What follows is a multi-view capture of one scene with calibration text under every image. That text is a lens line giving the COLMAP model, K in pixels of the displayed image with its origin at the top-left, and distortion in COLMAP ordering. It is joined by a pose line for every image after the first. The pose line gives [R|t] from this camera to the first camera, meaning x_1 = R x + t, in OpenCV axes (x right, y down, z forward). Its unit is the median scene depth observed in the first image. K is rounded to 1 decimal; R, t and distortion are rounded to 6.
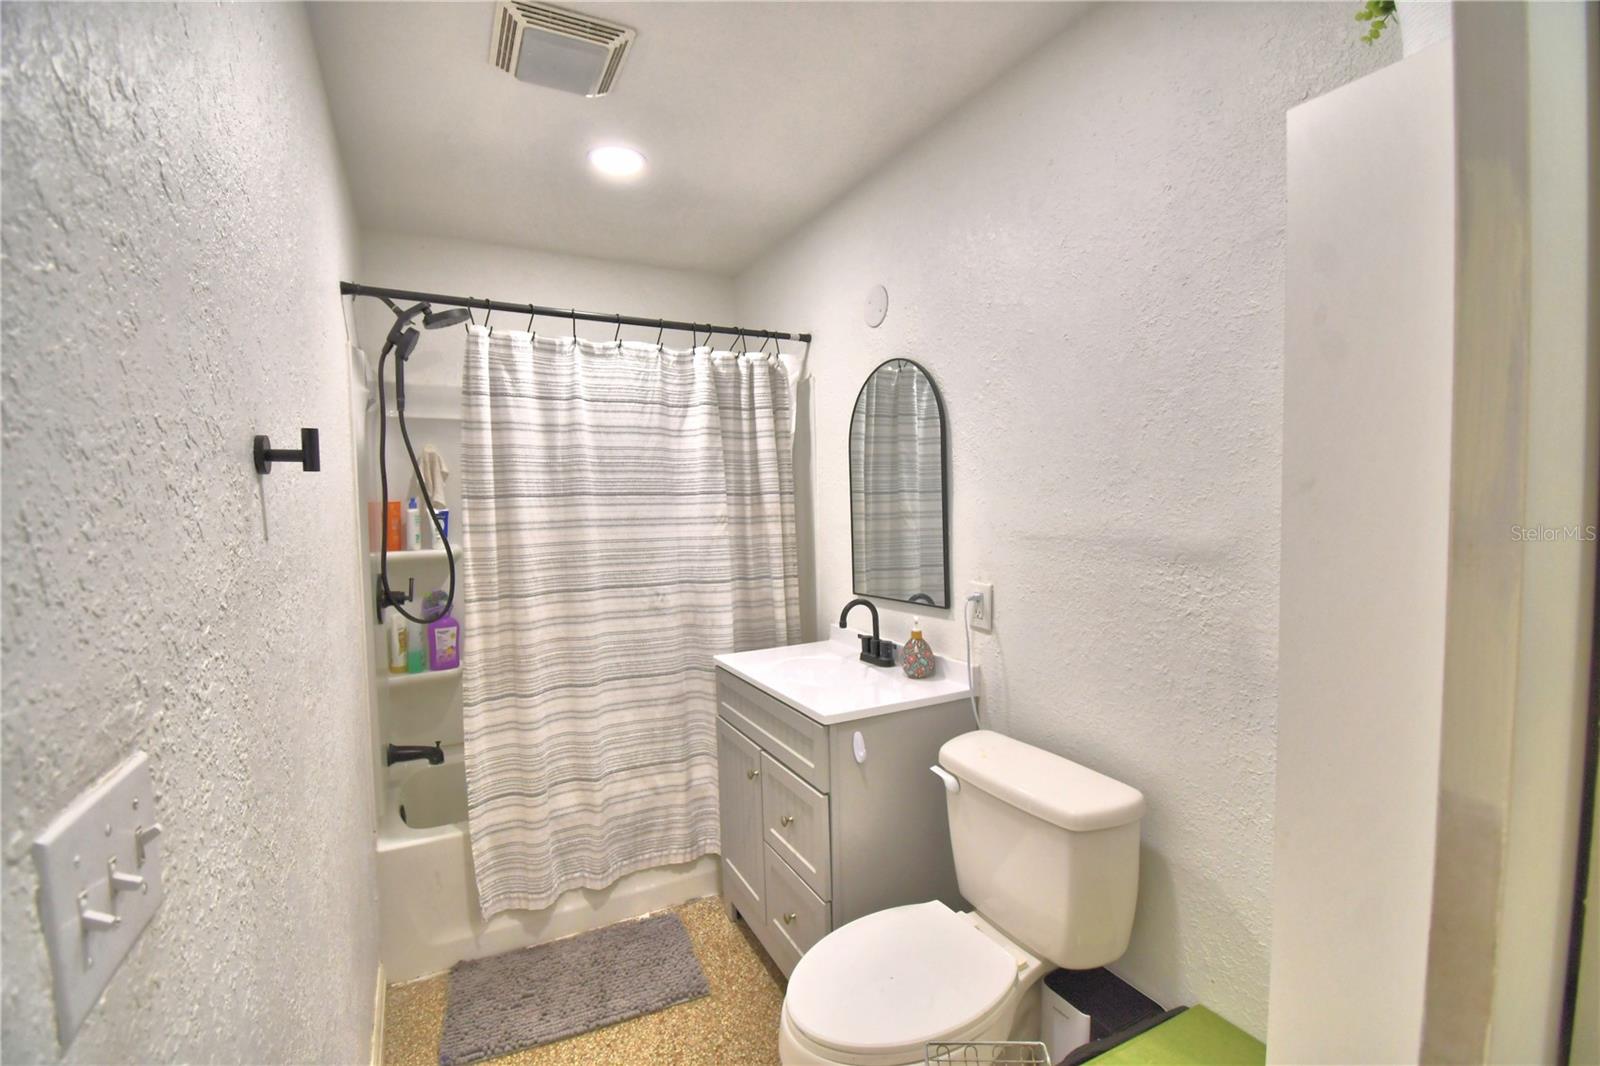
lens RADIAL K [[709.6, 0, 787.4], [0, 709.6, 532.4], [0, 0, 1]] dist [0.025786, -0.029004]
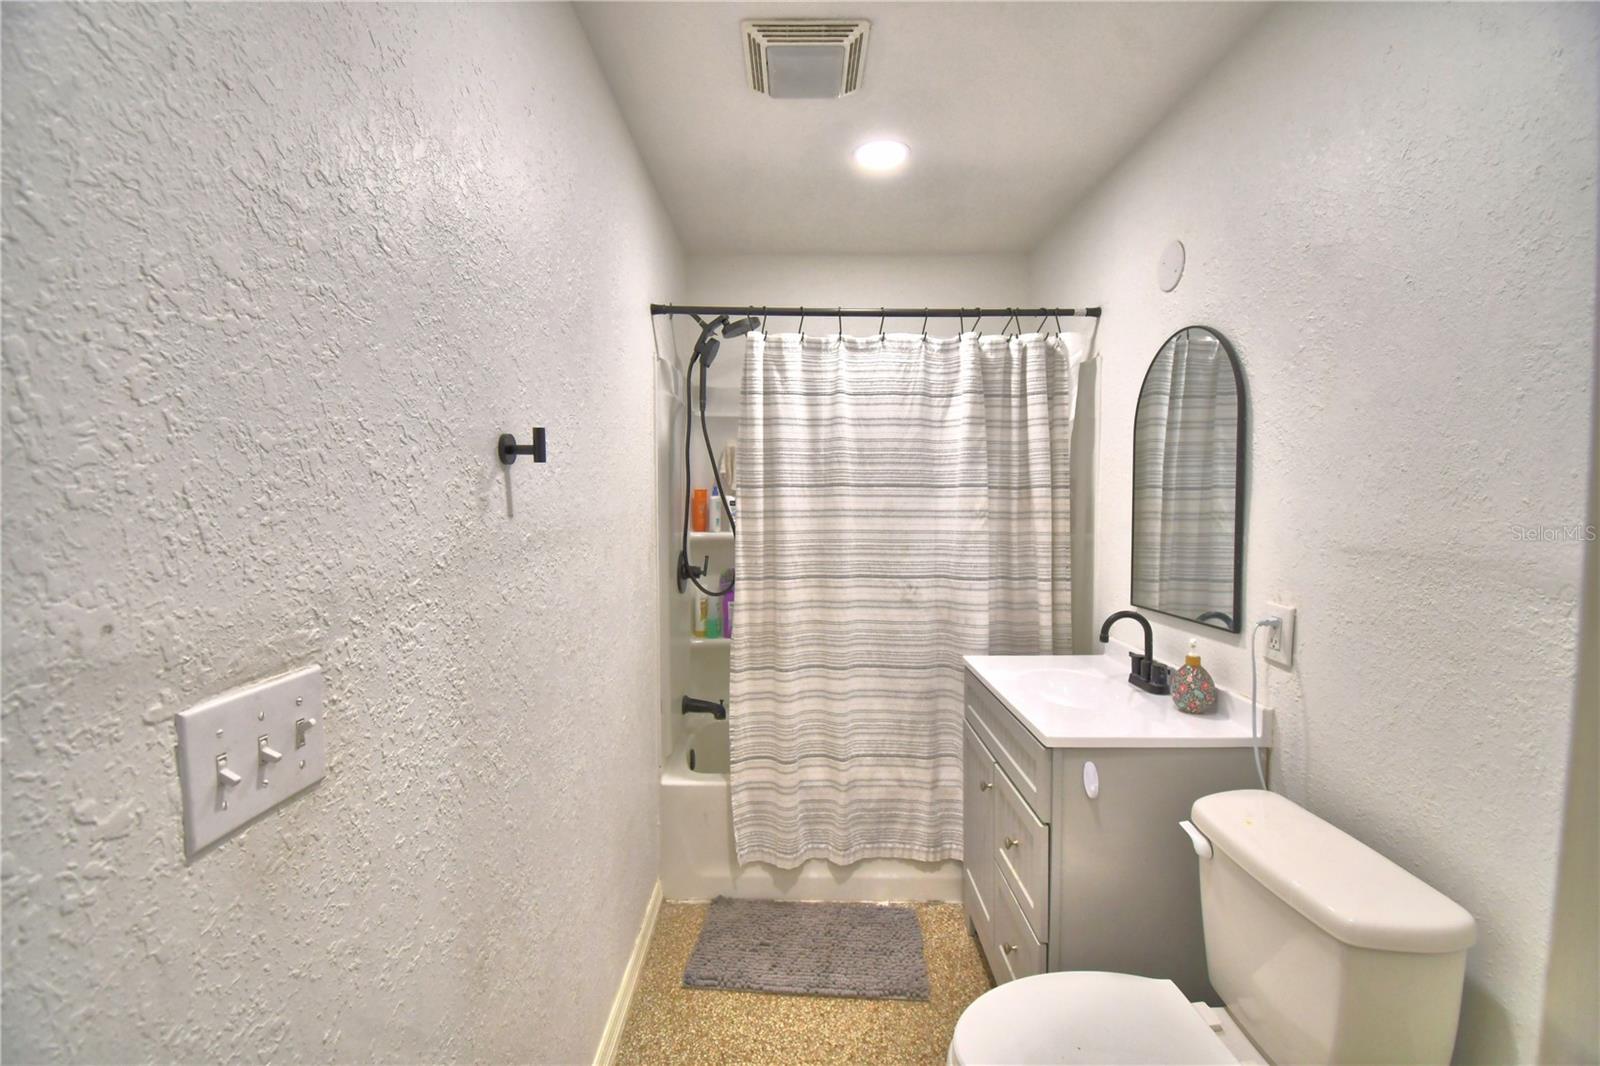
lens RADIAL K [[706.5, 0, 784.1], [0, 706.5, 531.9], [0, 0, 1]] dist [0.027282, -0.027610]
pose [[0.888497, 0.044438, -0.456726, 0.115181], [-0.039659, 0.999012, 0.020051, -0.002646], [0.457166, 0.000298, 0.889381, 0.041627]]
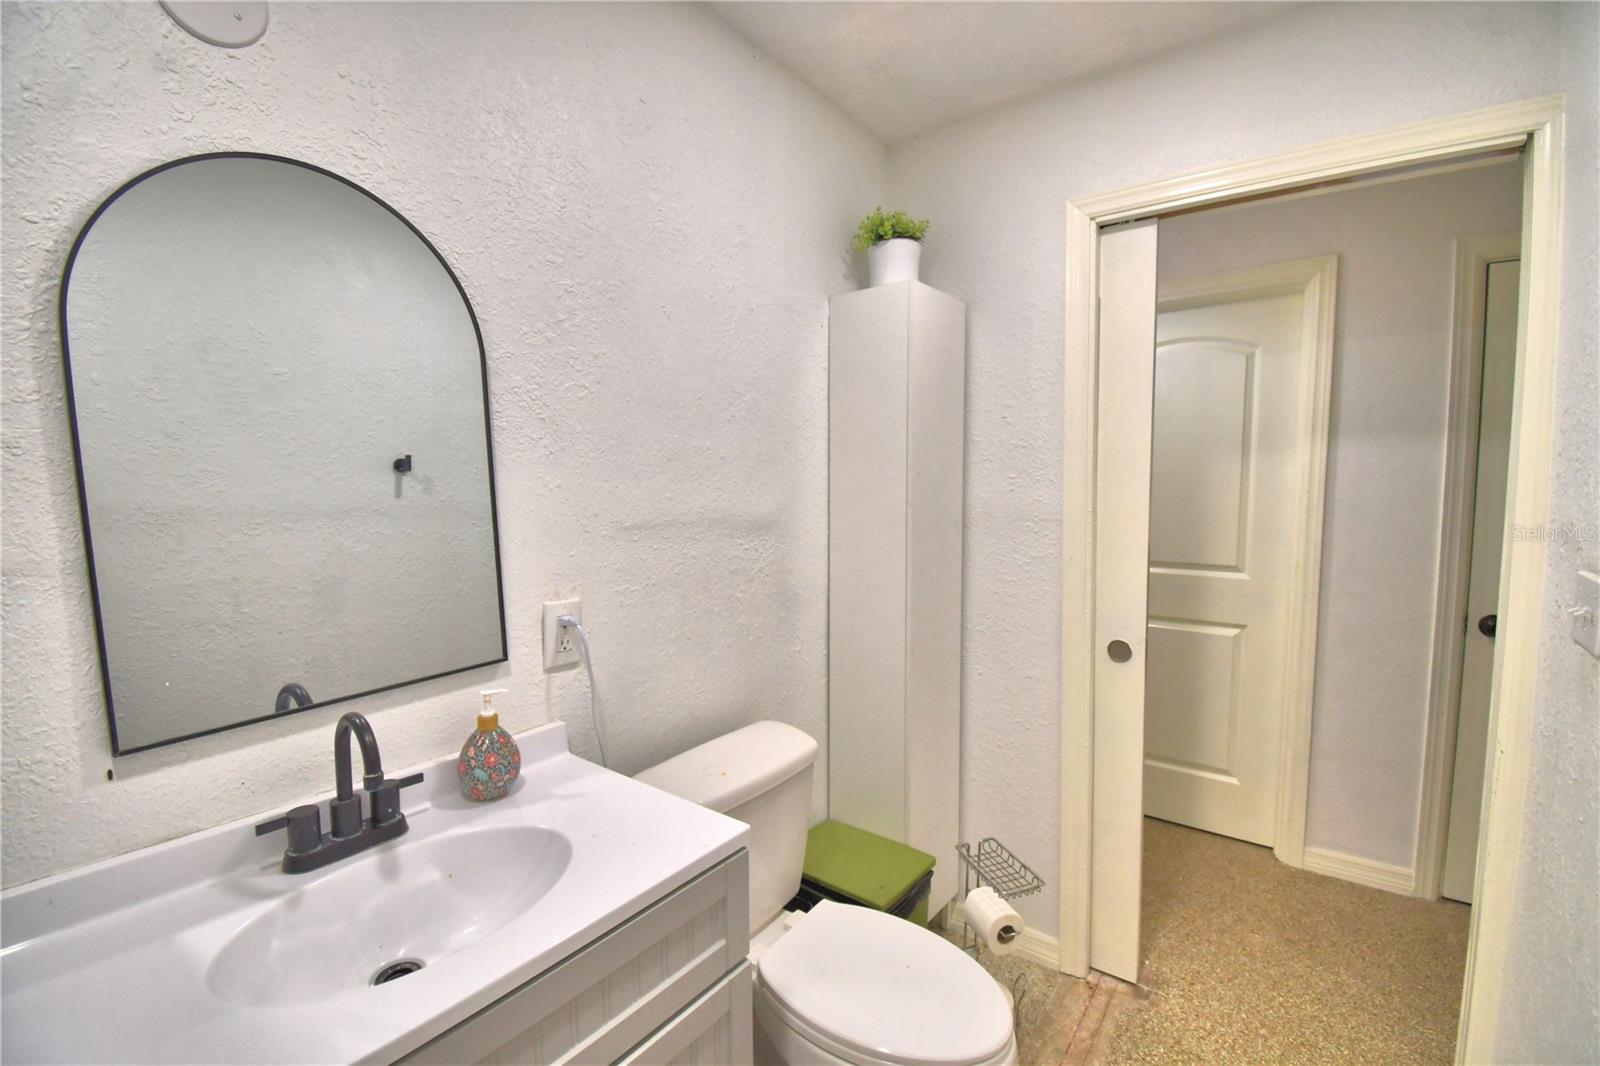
lens RADIAL K [[709.6, 0, 787.4], [0, 709.6, 532.4], [0, 0, 1]] dist [0.025786, -0.029004]
pose [[-0.440067, -0.047349, 0.896716, -0.373662], [0.052539, 0.995540, 0.078351, -0.032631], [-0.896426, 0.081592, -0.435617, 0.904099]]
